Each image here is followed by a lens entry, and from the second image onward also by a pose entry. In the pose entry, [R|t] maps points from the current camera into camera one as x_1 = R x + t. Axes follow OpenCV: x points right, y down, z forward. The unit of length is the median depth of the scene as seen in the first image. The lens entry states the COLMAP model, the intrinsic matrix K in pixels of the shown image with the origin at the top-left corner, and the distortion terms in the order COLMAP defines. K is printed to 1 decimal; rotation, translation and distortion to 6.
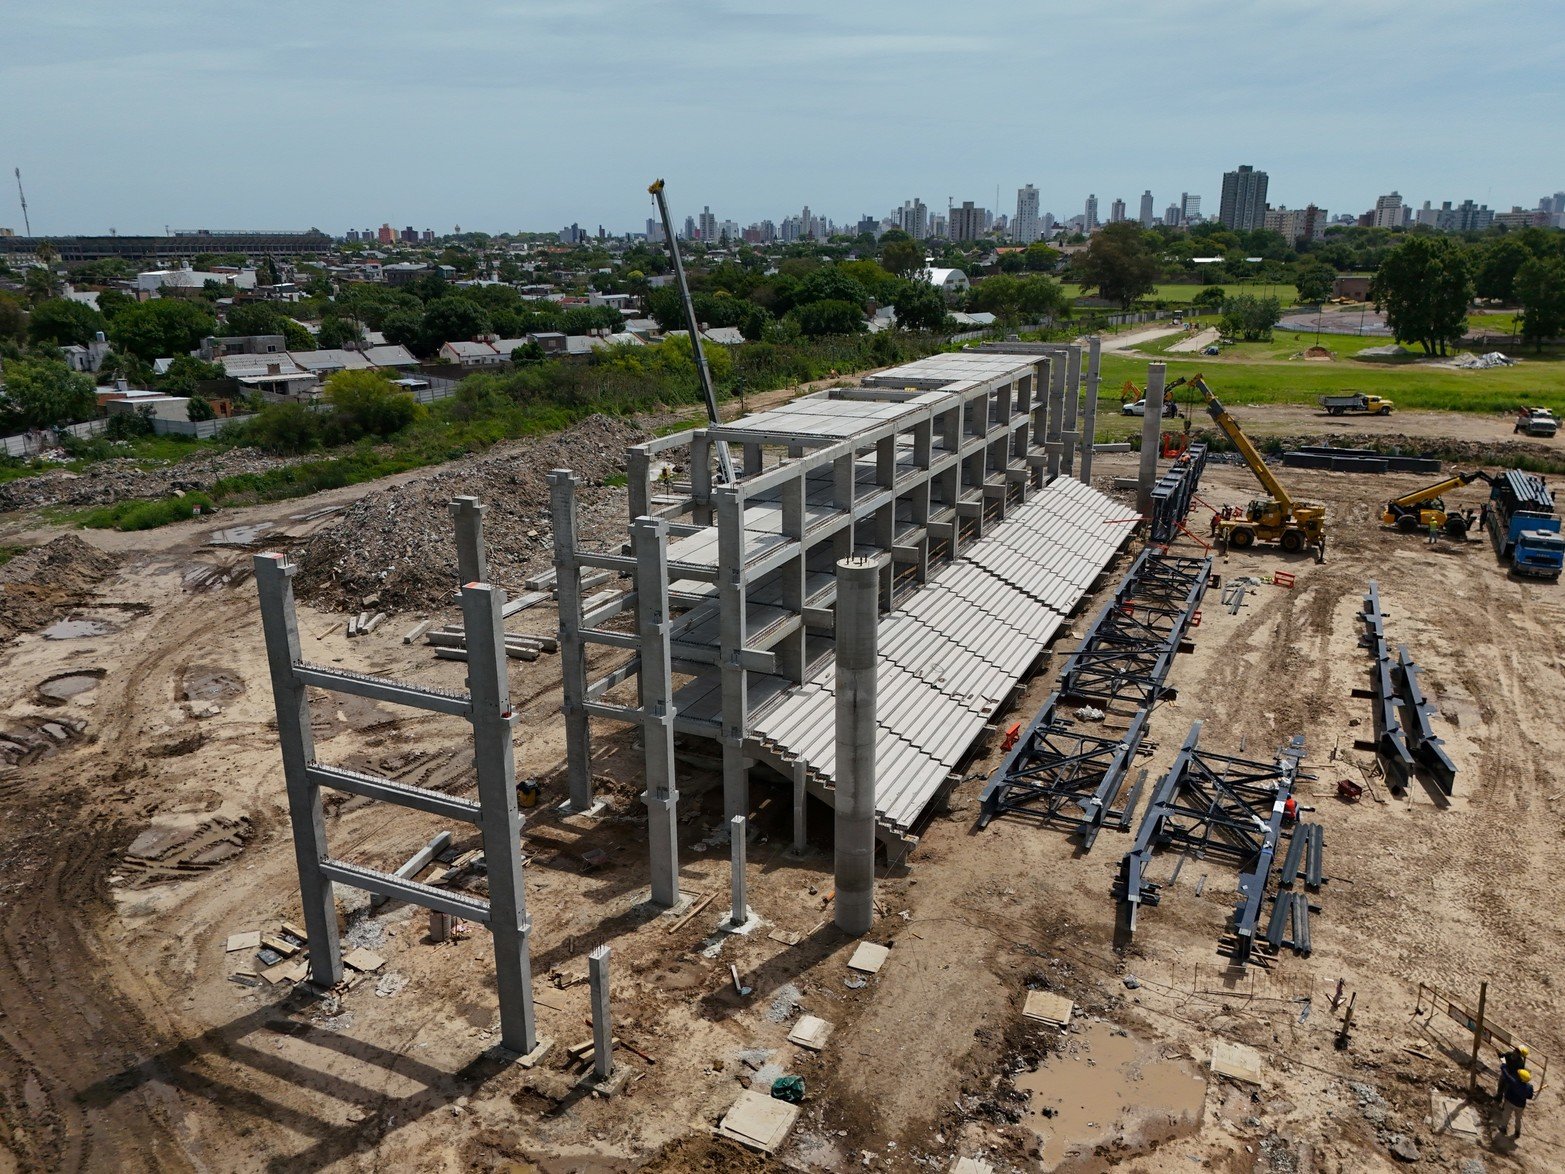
lens RADIAL K [[1154.4, 0, 789.9], [0, 1154.4, 582.3], [0, 0, 1]] dist [0.046265, -0.024786]
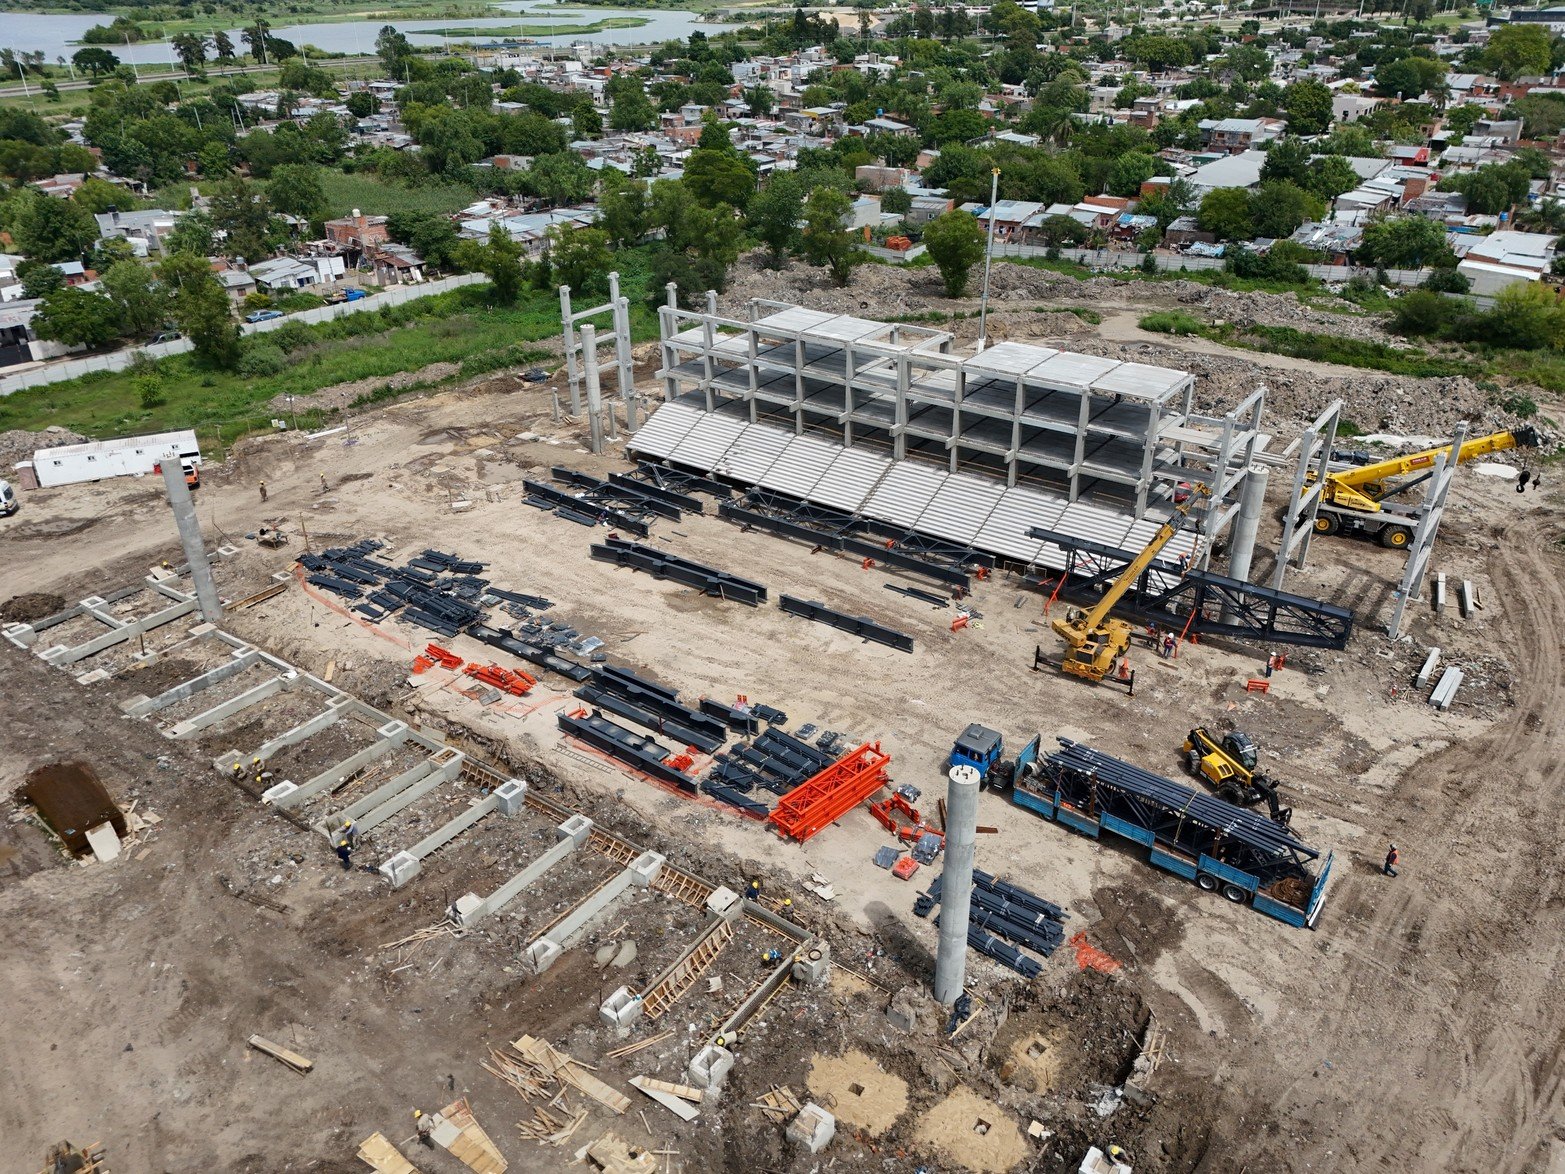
lens RADIAL K [[1156.0, 0, 776.9], [0, 1156.0, 588.4], [0, 0, 1]] dist [0.070256, -0.056338]
pose [[-0.195291, 0.470755, -0.860379, 2.516807], [-0.281867, 0.813318, 0.508985, -0.988311], [0.939368, 0.341912, -0.026144, 1.531361]]
